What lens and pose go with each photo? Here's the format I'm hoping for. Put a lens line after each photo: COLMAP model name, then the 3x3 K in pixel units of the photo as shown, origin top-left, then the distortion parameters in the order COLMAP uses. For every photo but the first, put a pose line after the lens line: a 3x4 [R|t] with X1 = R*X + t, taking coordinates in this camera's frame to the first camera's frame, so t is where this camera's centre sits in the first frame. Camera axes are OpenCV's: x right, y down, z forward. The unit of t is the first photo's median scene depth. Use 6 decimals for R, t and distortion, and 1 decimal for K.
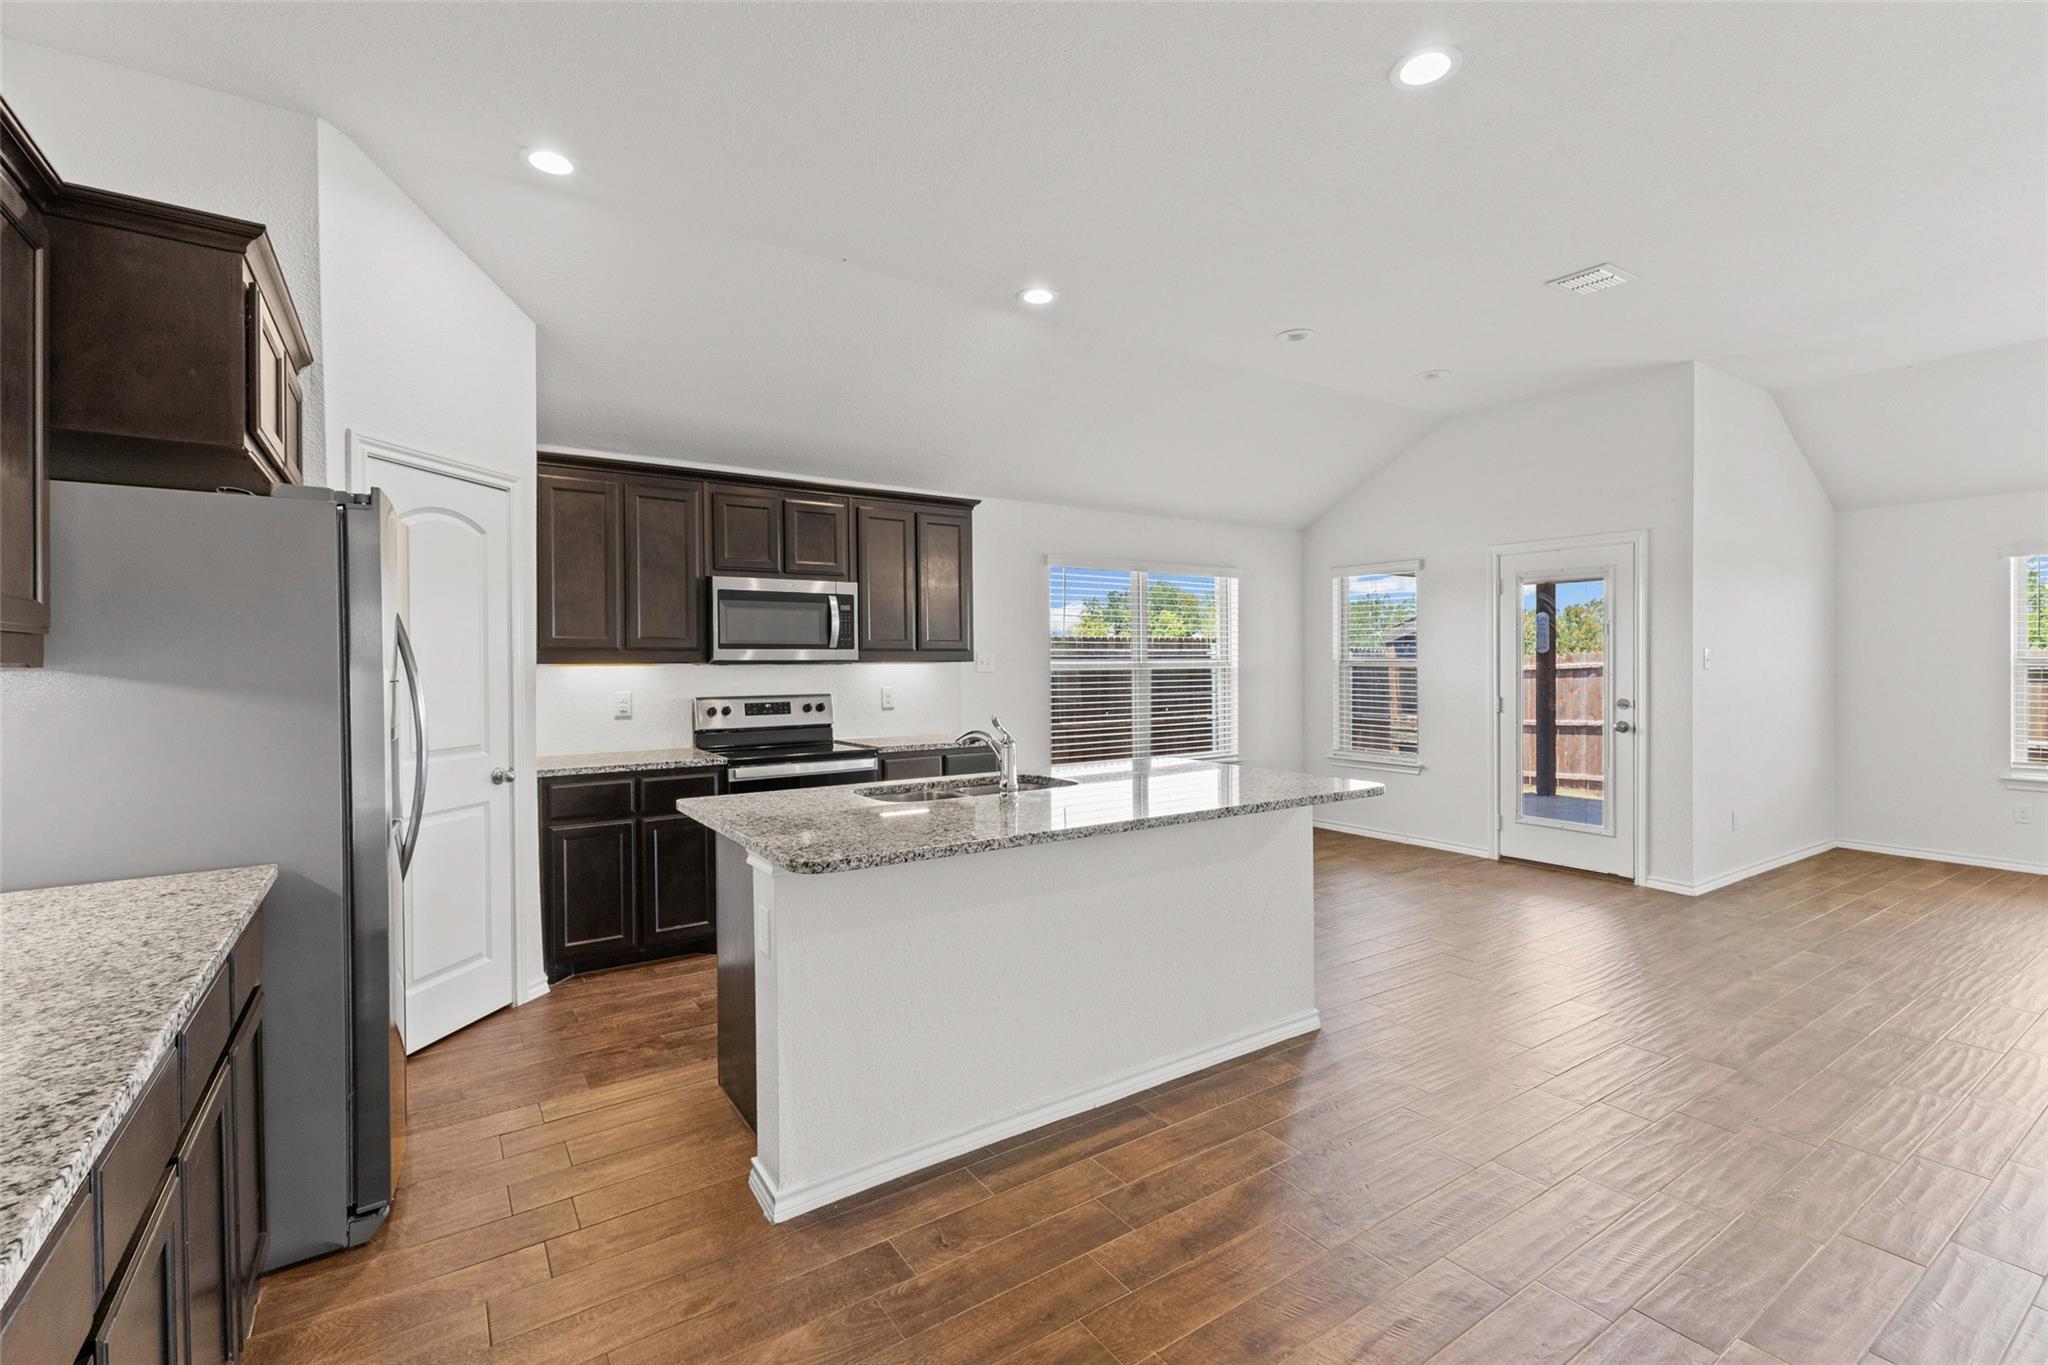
lens RADIAL K [[893.2, 0, 1032.8], [0, 893.2, 666.3], [0, 0, 1]] dist [0.013532, -0.002365]
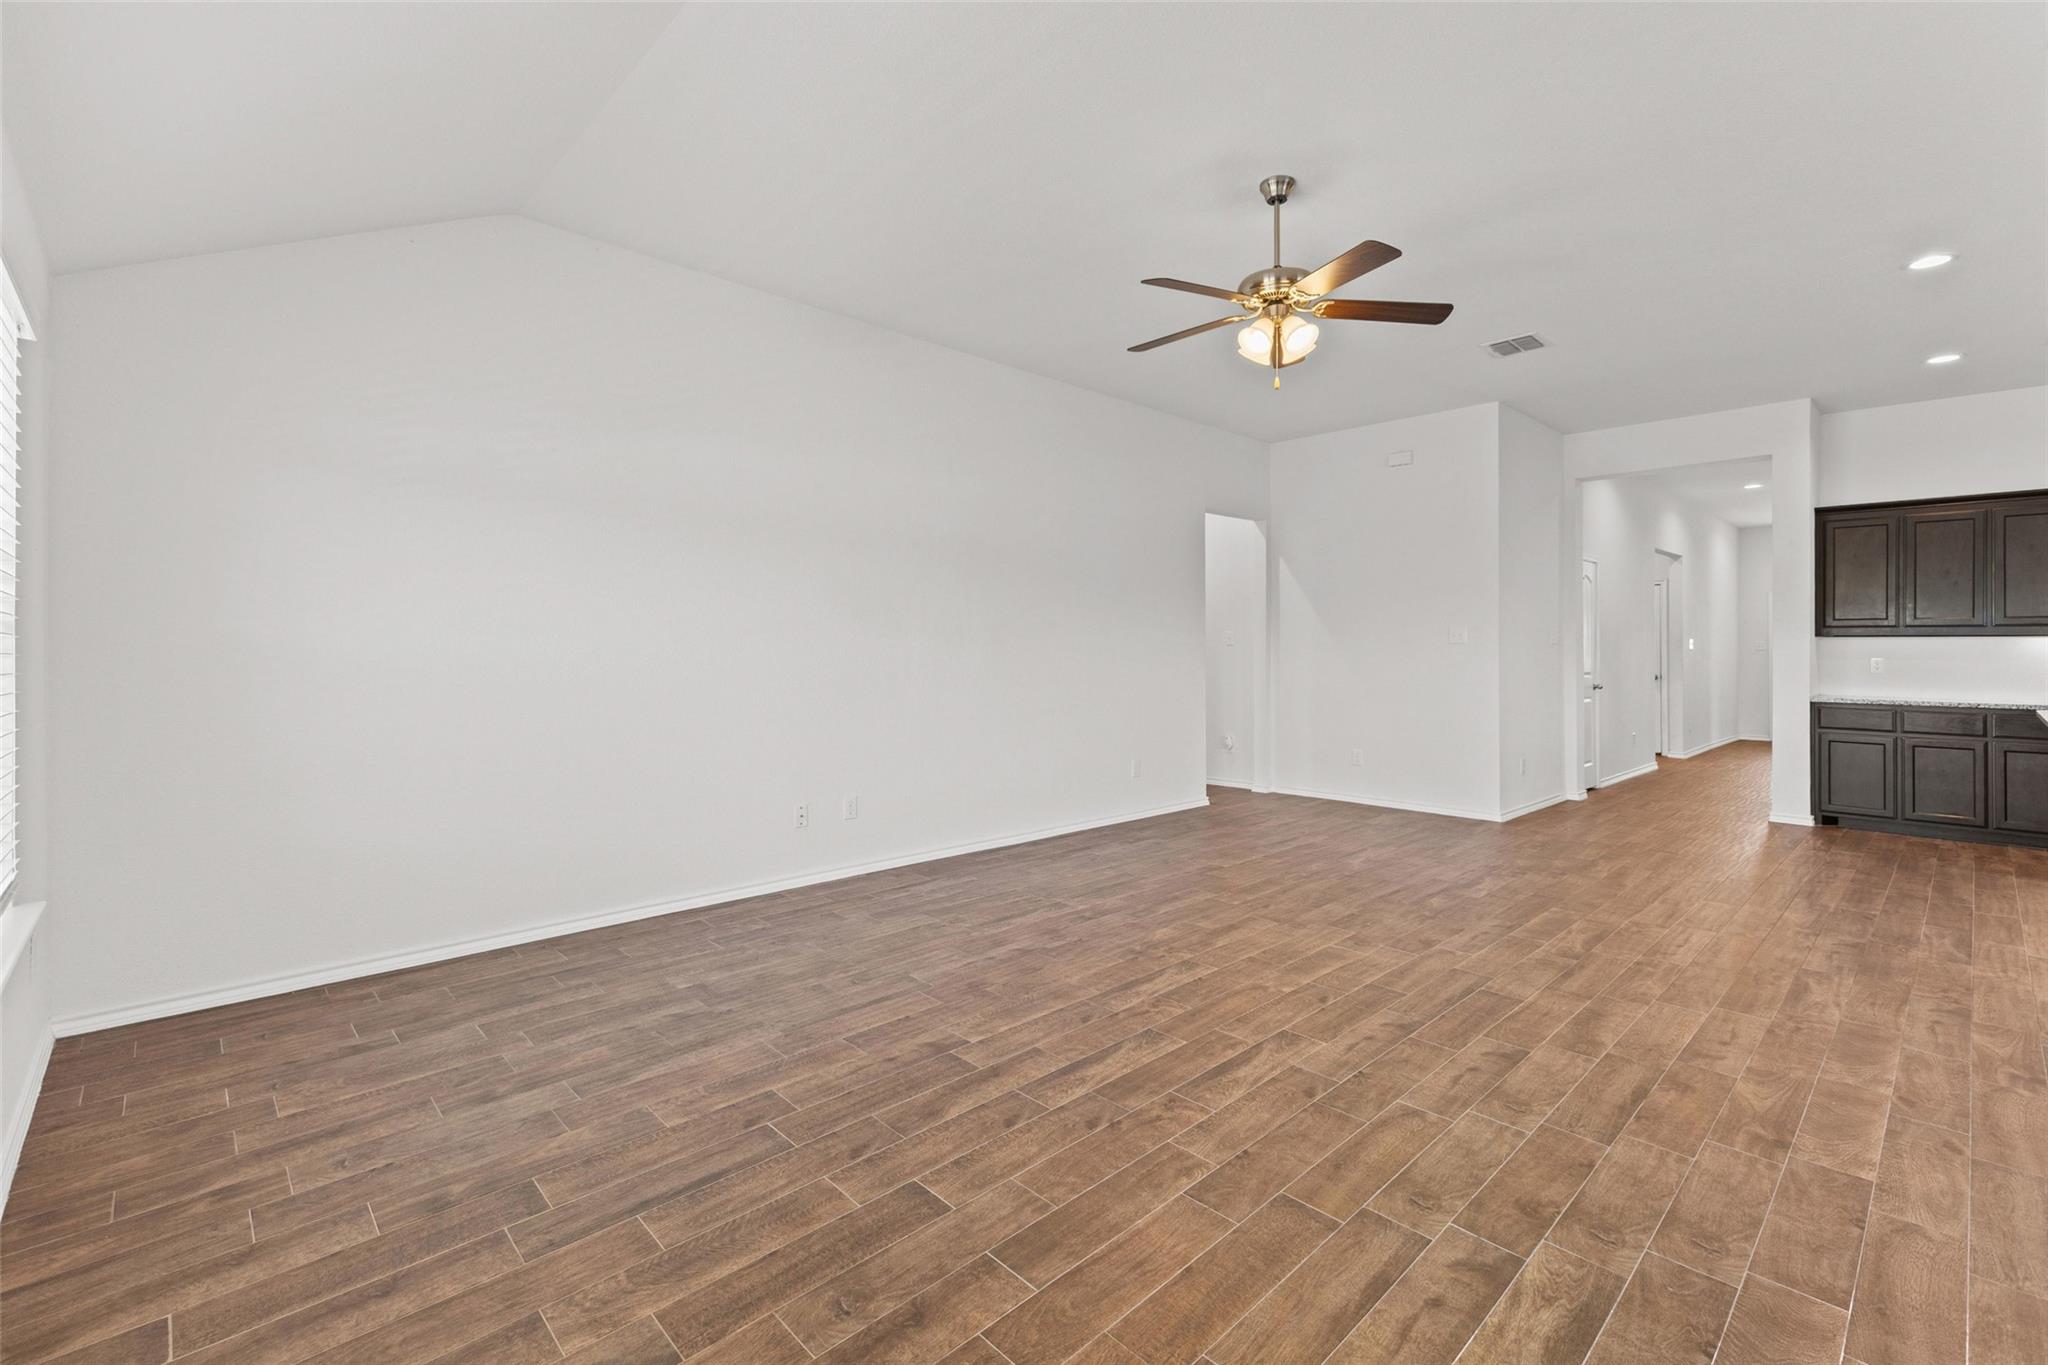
lens RADIAL K [[893.2, 0, 1023.4], [0, 893.2, 653.8], [0, 0, 1]] dist [0.013532, -0.002365]
pose [[-0.986728, 0.002295, -0.162366, 1.213653], [0.000997, 0.999967, 0.008072, 0.013625], [0.162379, 0.007803, -0.986698, 1.225395]]
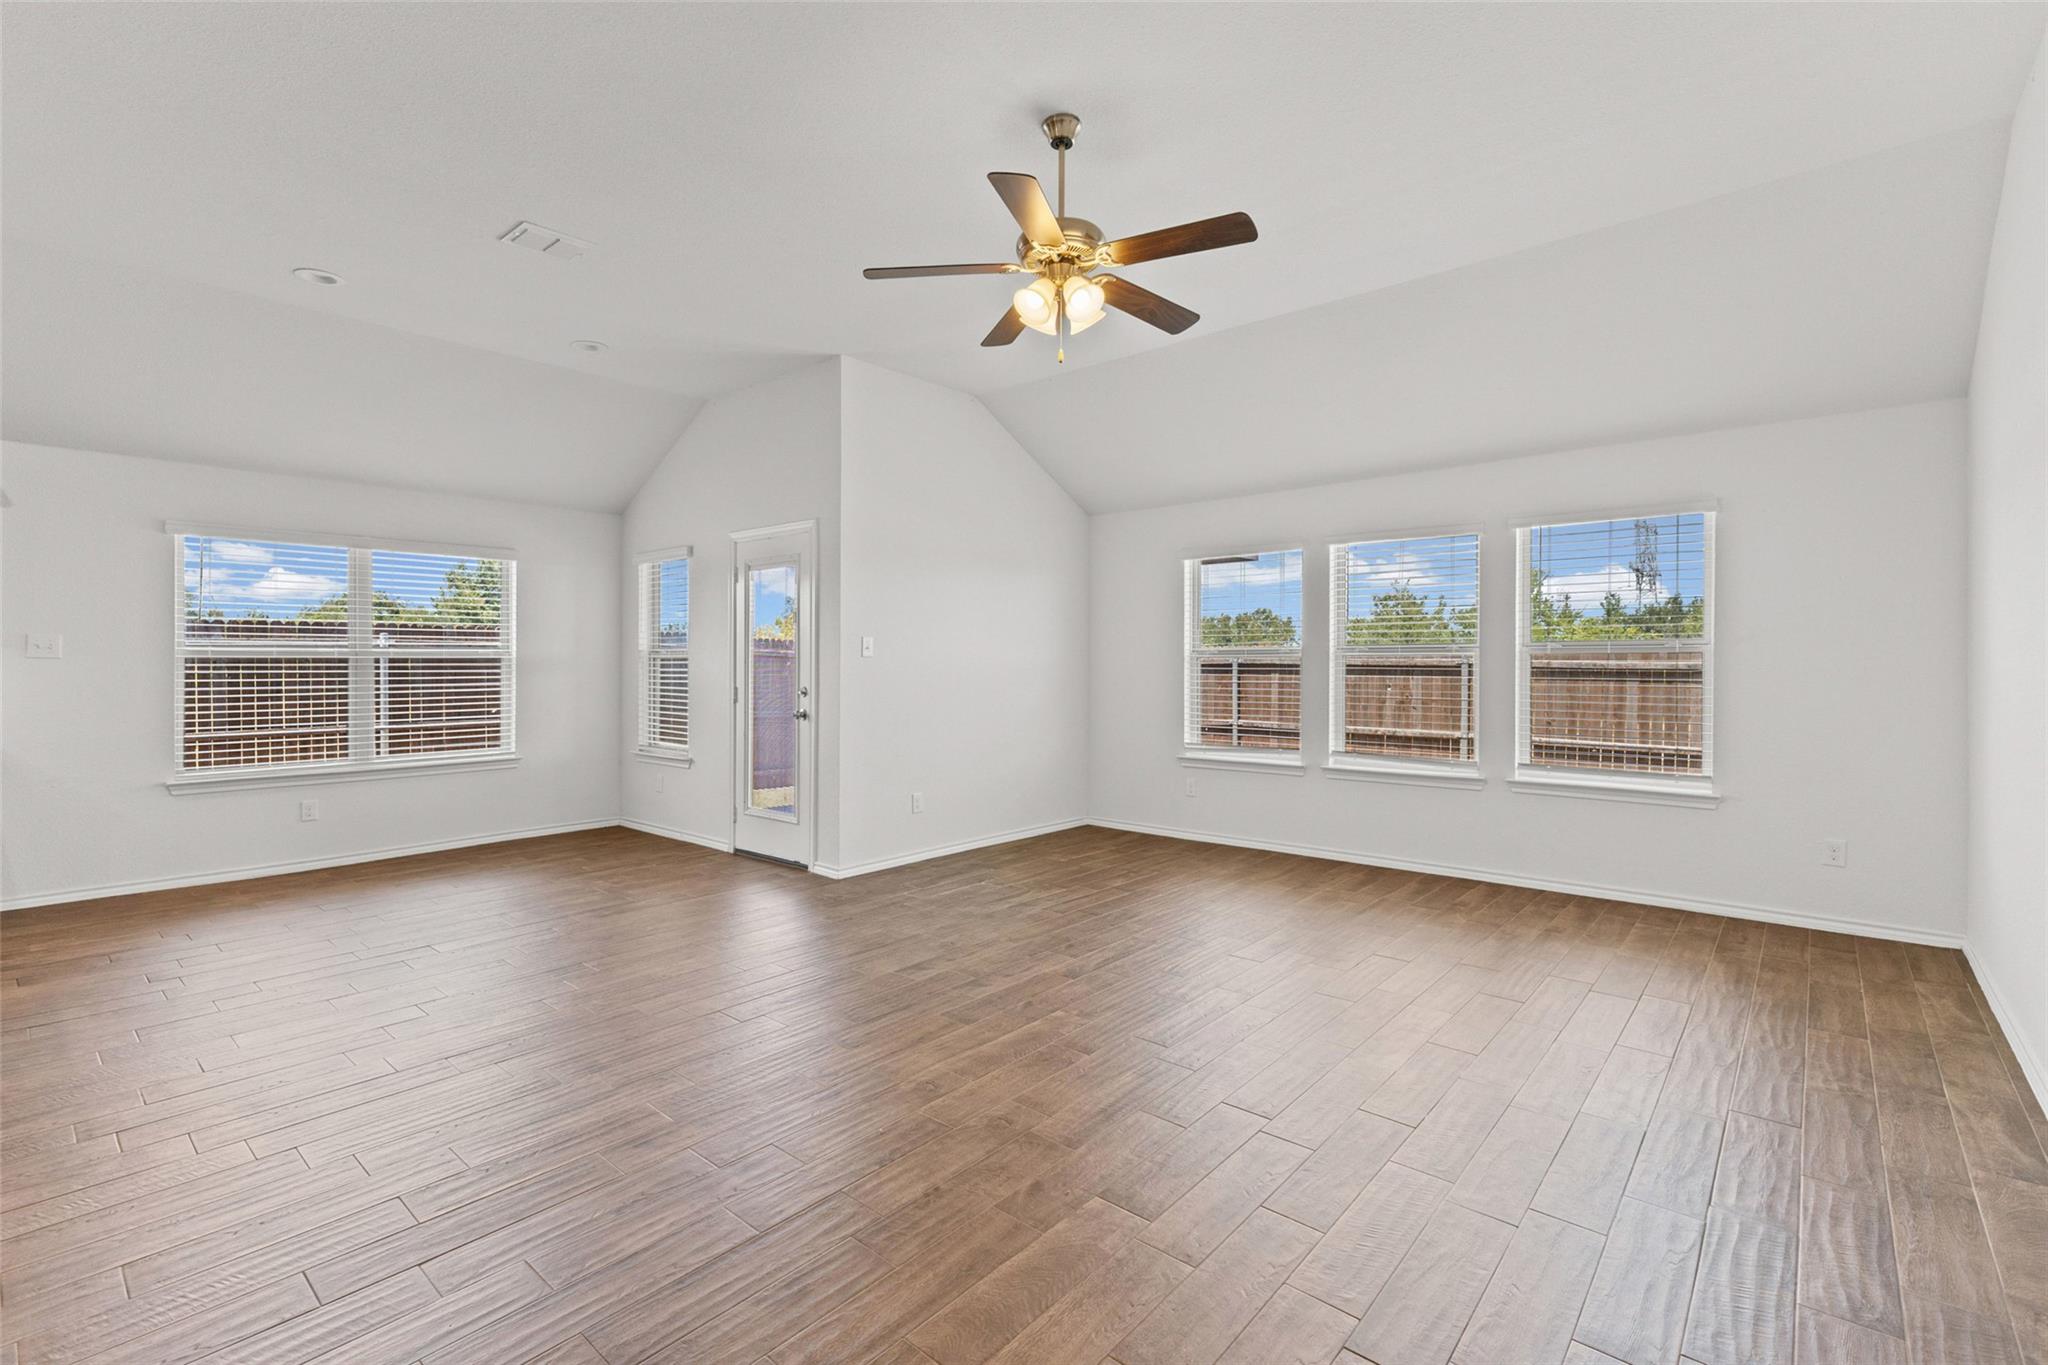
lens RADIAL K [[893.2, 0, 1001.1], [0, 893.2, 663.6], [0, 0, 1]] dist [0.013532, -0.002365]
pose [[0.970240, 0.004167, 0.242110, 0.709834], [-0.001669, 0.999943, -0.010522, 0.023468], [-0.242140, 0.009805, 0.970192, -0.029130]]
